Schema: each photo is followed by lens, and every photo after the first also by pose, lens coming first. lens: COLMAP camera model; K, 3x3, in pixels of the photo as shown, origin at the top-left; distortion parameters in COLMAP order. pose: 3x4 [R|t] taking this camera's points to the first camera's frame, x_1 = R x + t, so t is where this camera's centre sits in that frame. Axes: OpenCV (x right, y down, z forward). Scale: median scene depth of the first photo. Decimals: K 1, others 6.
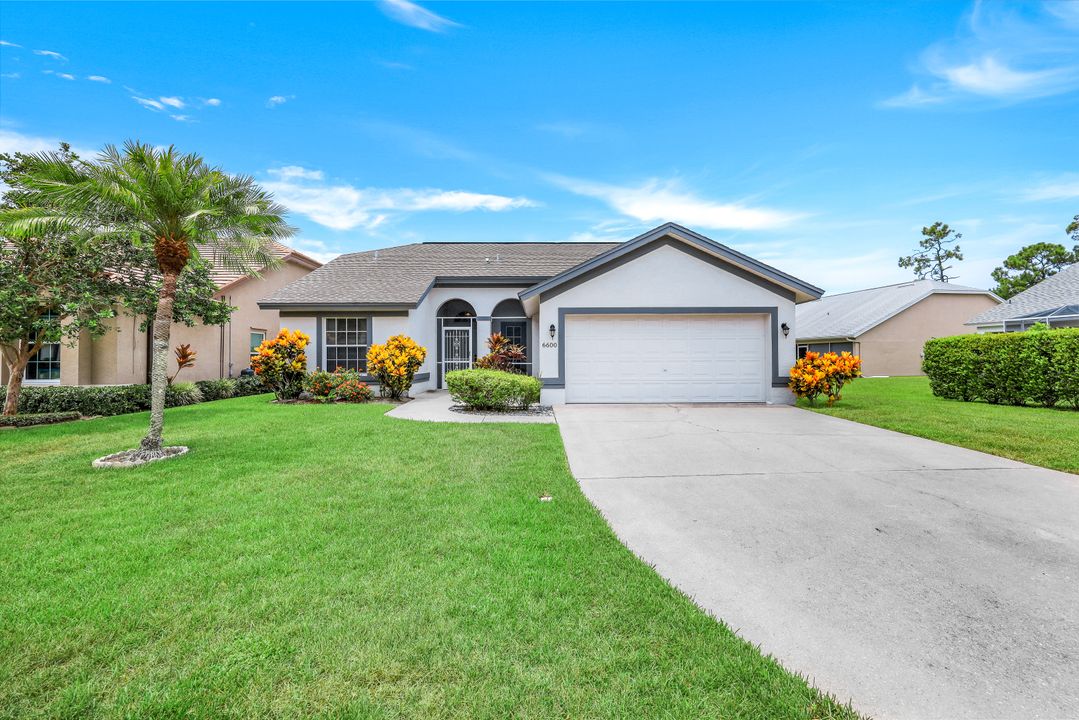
lens RADIAL K [[446.6, 0, 539.5], [0, 446.6, 360.0], [0, 0, 1]] dist [0.012457, -0.000042]
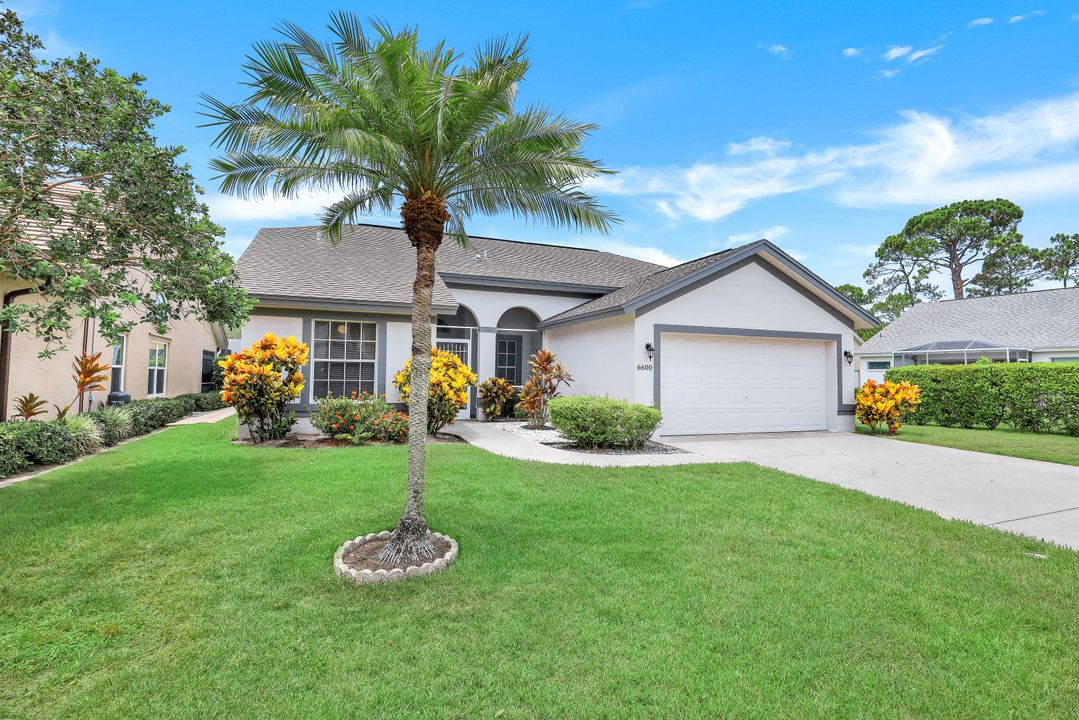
lens RADIAL K [[525.2, 0, 539.5], [0, 525.2, 360.0], [0, 0, 1]] dist [0.015541, 0.000119]
pose [[0.935092, 0.027259, 0.353354, -0.473661], [-0.014152, 0.999114, -0.039624, -0.004722], [-0.354121, 0.032051, 0.934650, 0.130498]]
